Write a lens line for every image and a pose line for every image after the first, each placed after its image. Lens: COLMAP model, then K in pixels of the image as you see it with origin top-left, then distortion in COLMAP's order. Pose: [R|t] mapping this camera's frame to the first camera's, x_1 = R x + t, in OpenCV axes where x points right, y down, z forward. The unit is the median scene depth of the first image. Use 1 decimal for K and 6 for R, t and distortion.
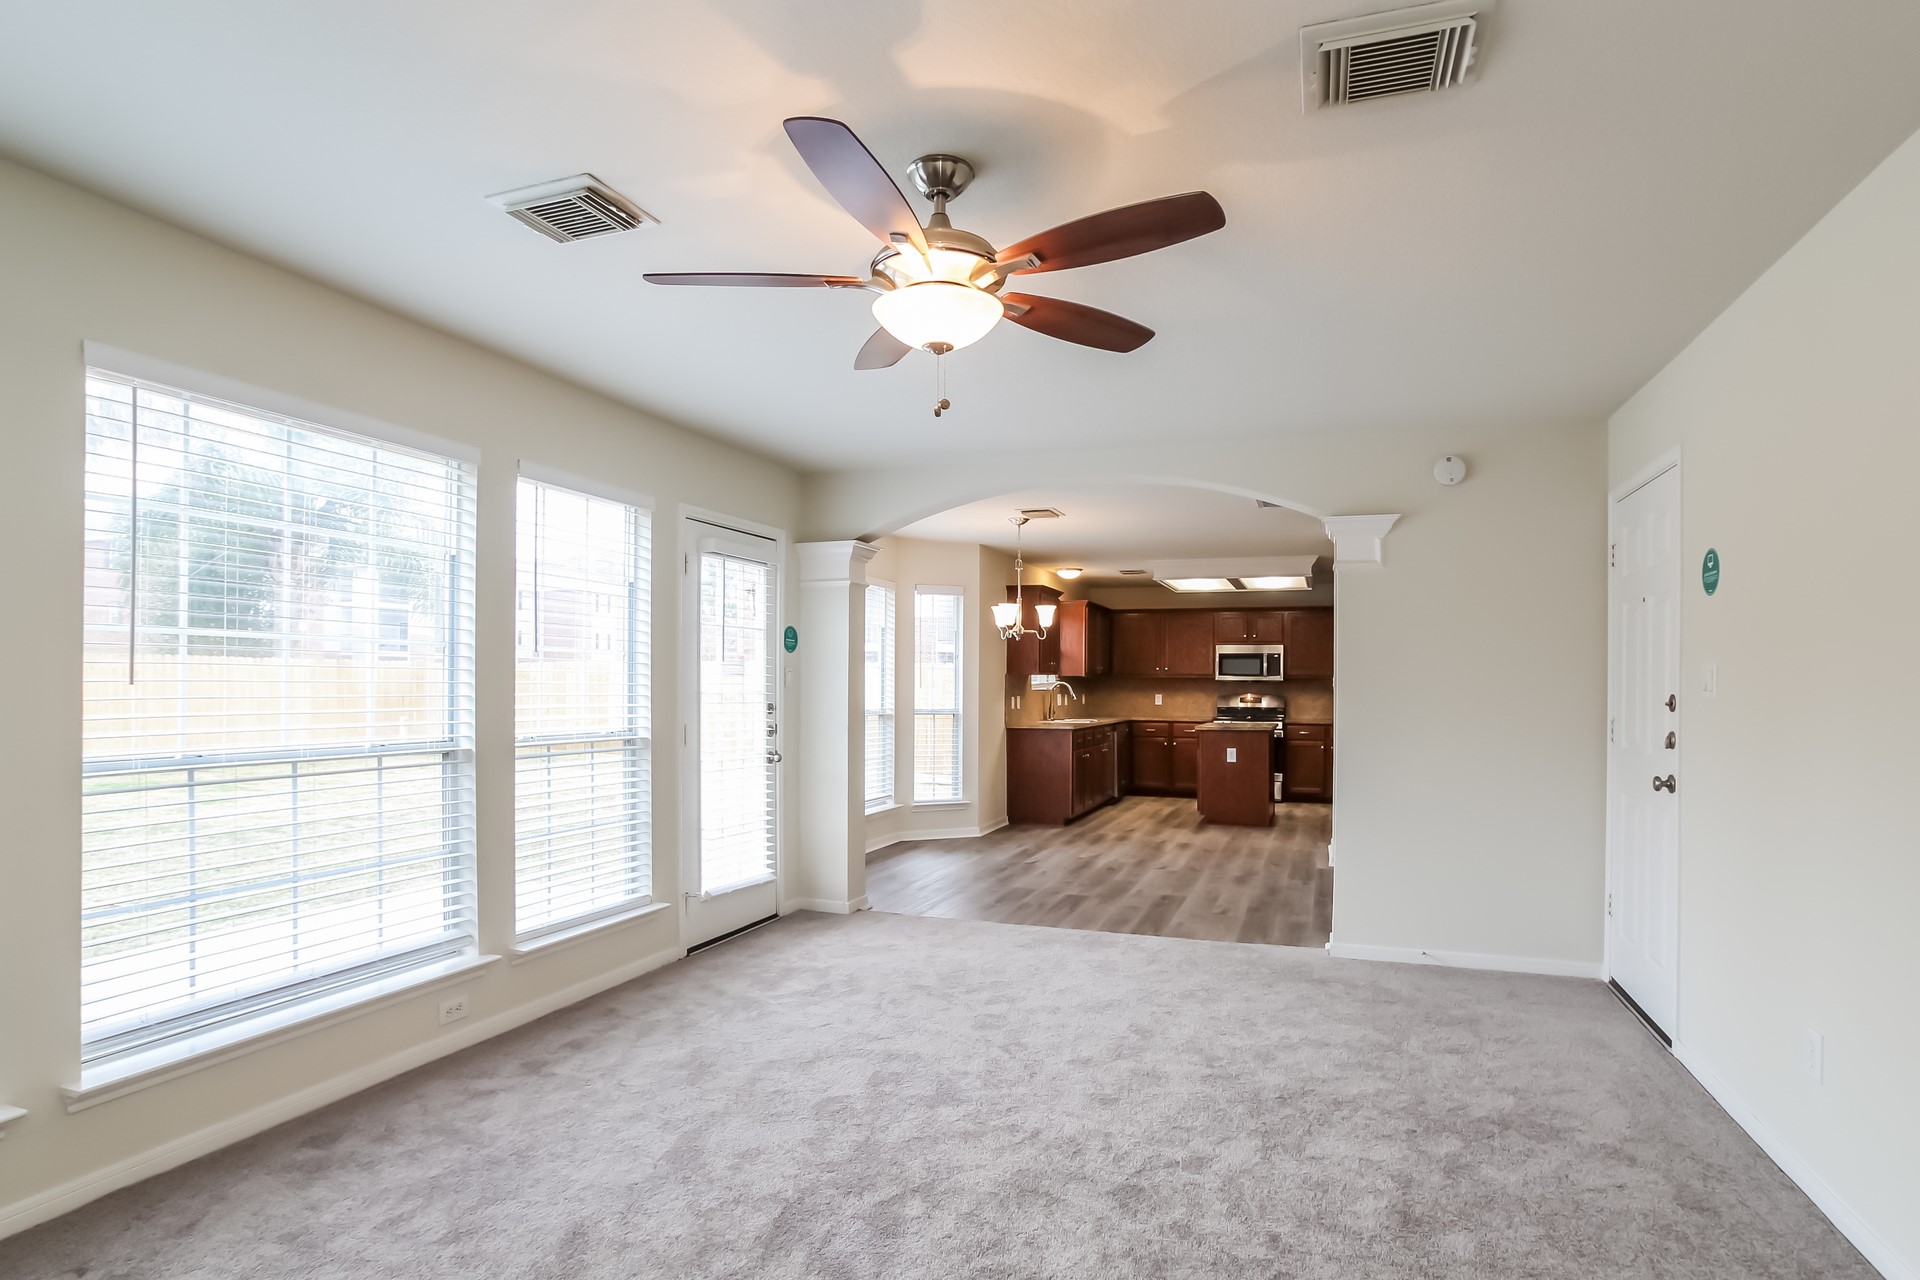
lens RADIAL K [[1028.8, 0, 941.0], [0, 1028.8, 674.9], [0, 0, 1]] dist [-0.077736, 0.064635]
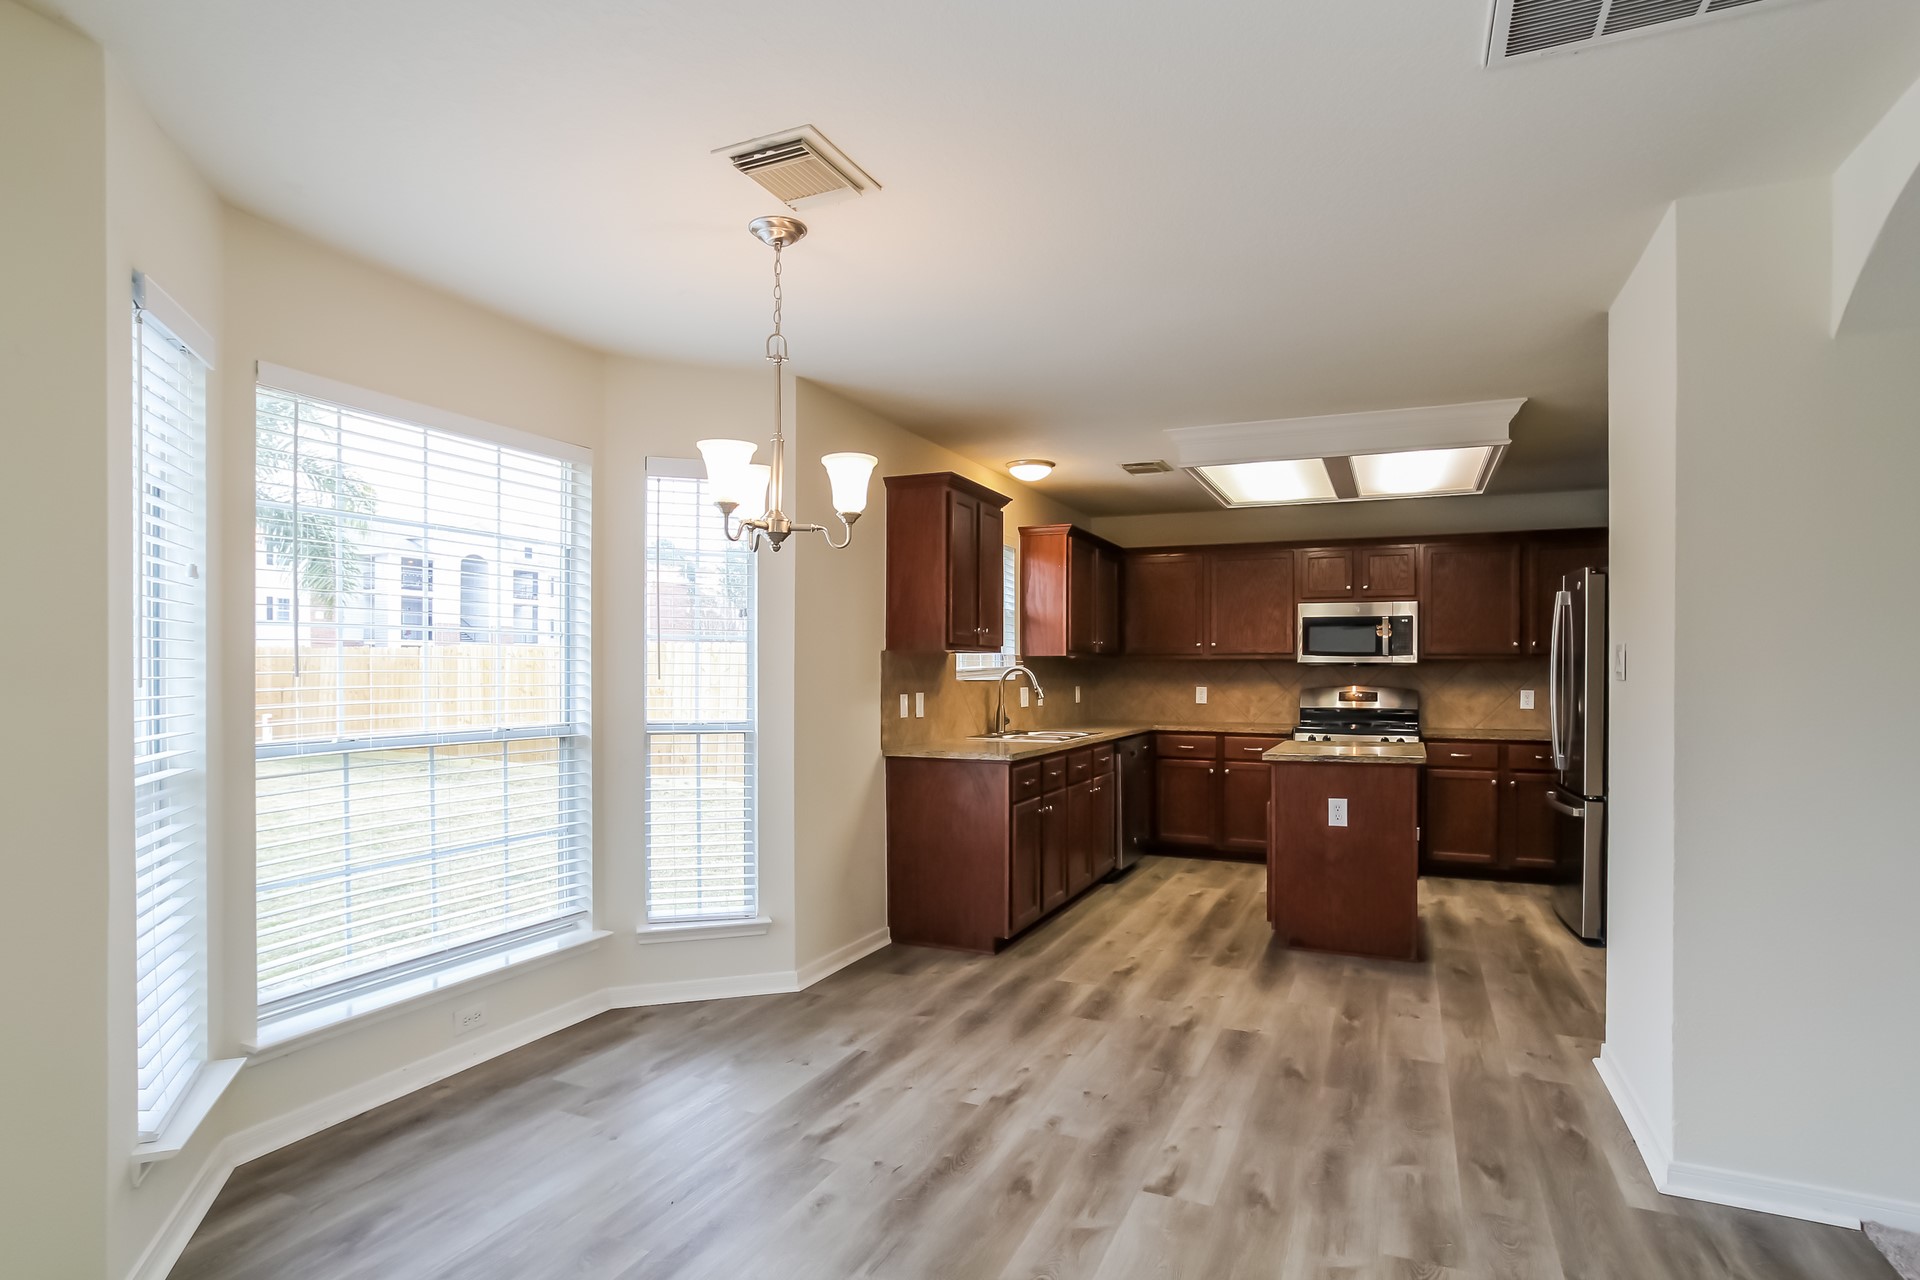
lens RADIAL K [[1028.8, 0, 941.0], [0, 1028.8, 674.9], [0, 0, 1]] dist [-0.077736, 0.064635]
pose [[0.998135, -0.004081, -0.060917, 0.104799], [0.004726, 0.999934, 0.010454, 0.005284], [0.060870, -0.010722, 0.998088, 0.423473]]
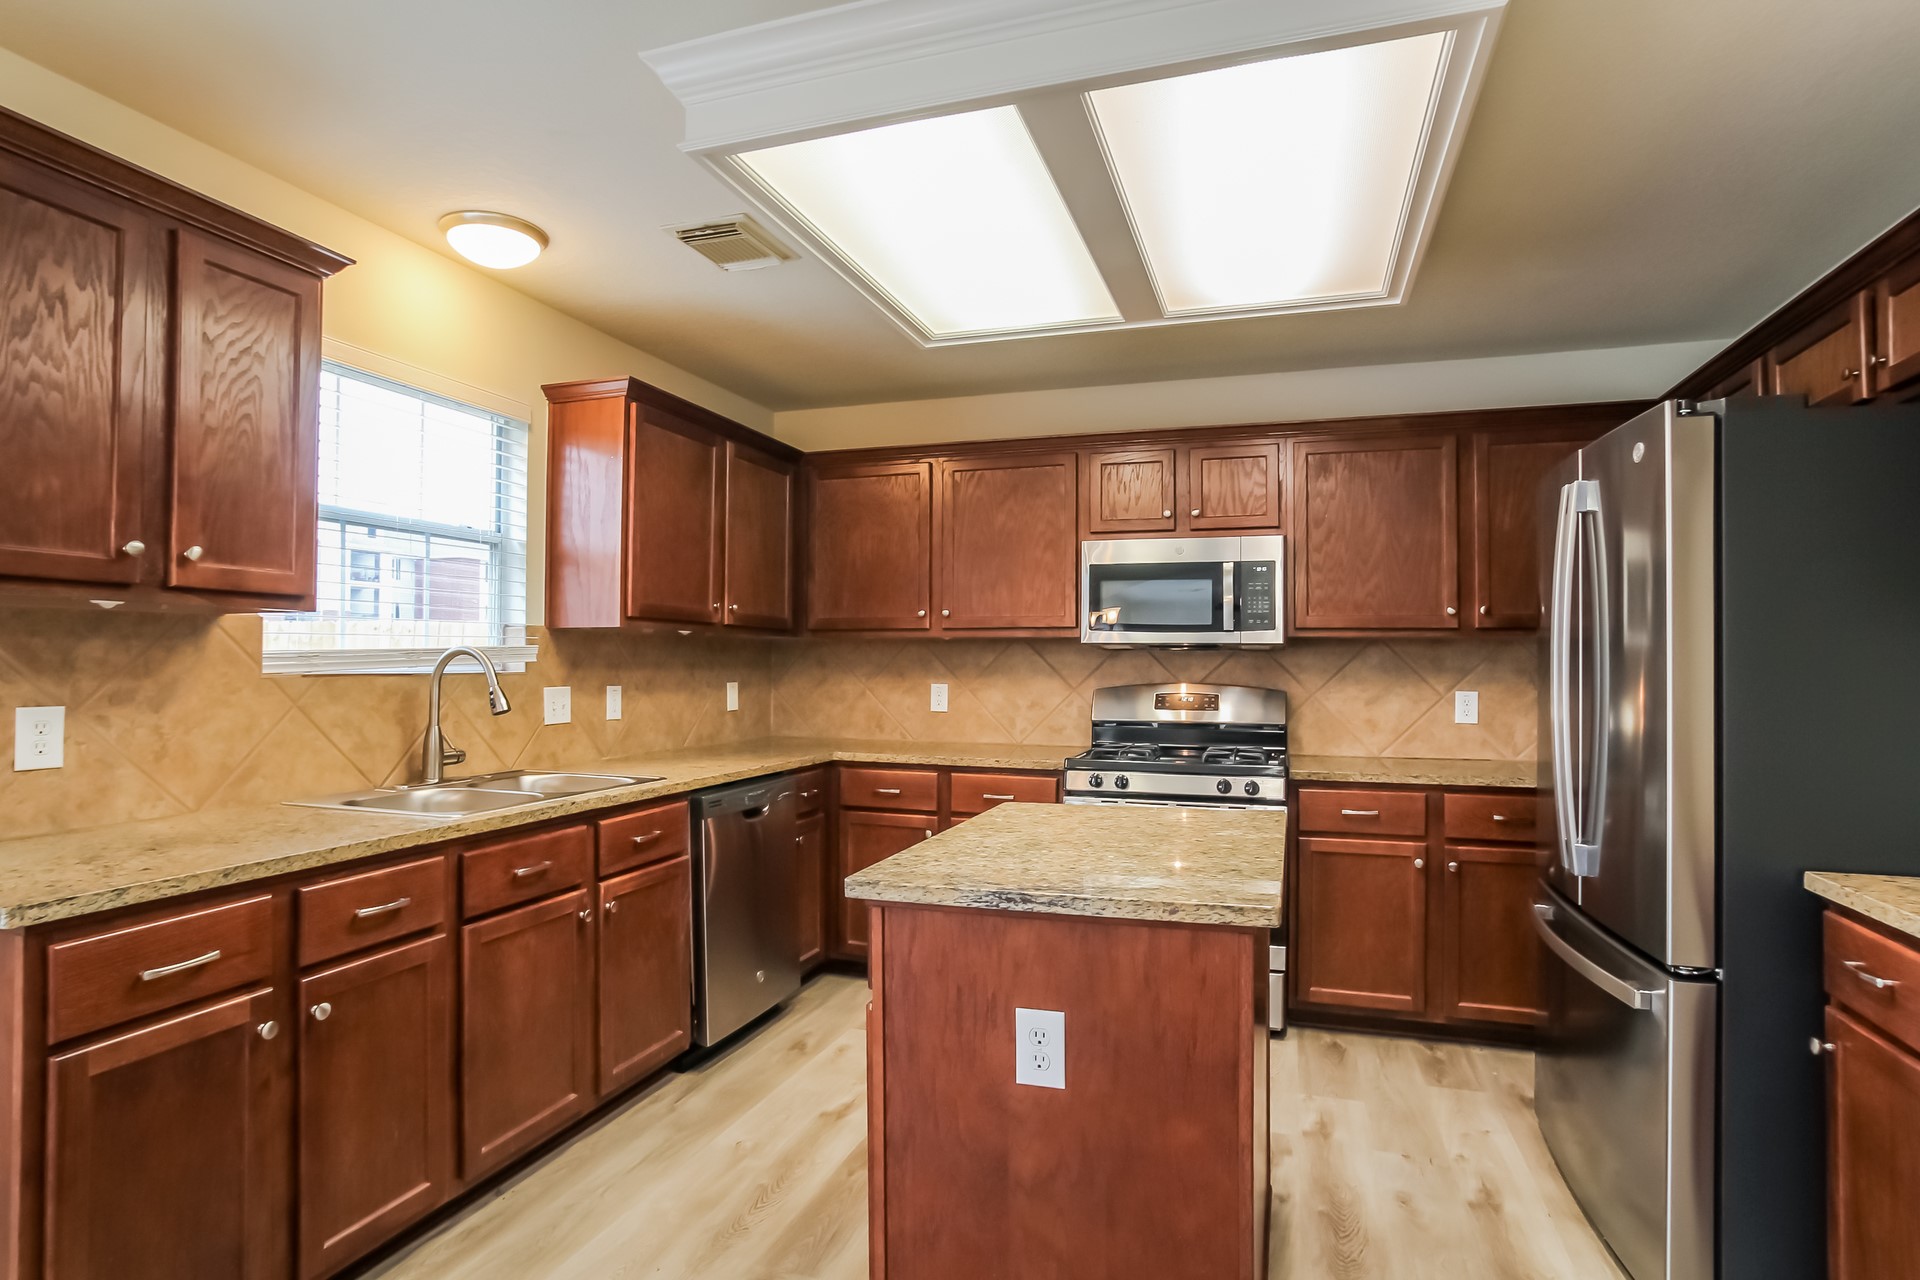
lens RADIAL K [[1031.3, 0, 925.4], [0, 1031.3, 645.6], [0, 0, 1]] dist [-0.069113, 0.044746]
pose [[0.999711, -0.001354, 0.023985, 0.220481], [0.001521, 0.999975, -0.006938, 0.008563], [-0.023975, 0.006973, 0.999688, 0.697461]]
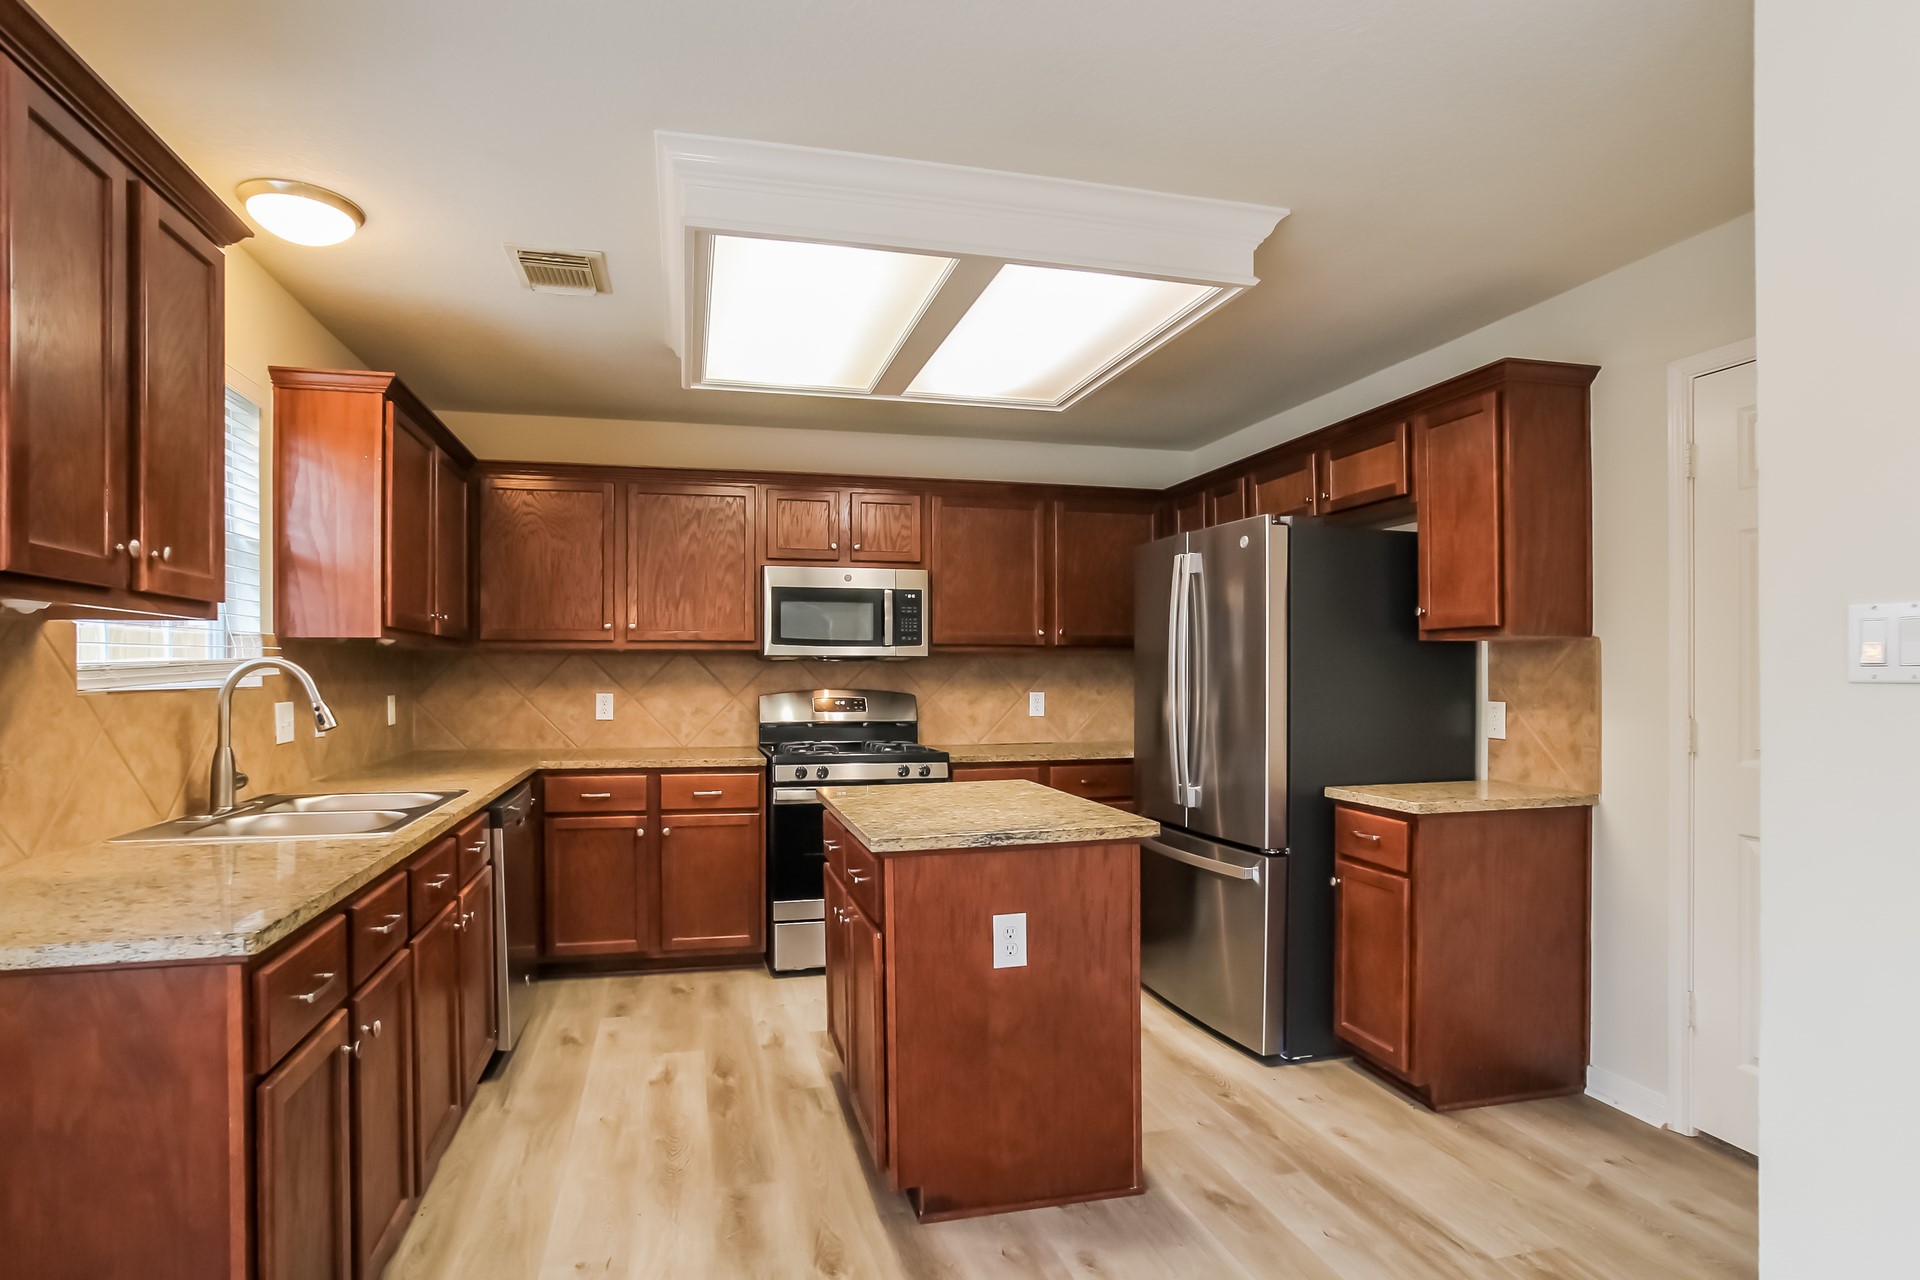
lens RADIAL K [[1028.8, 0, 941.0], [0, 1028.8, 674.9], [0, 0, 1]] dist [-0.077736, 0.064635]
pose [[0.820664, -0.008579, 0.571346, 0.106641], [0.001081, 0.999909, 0.013461, 0.007720], [-0.571410, -0.010430, 0.820599, 0.679266]]
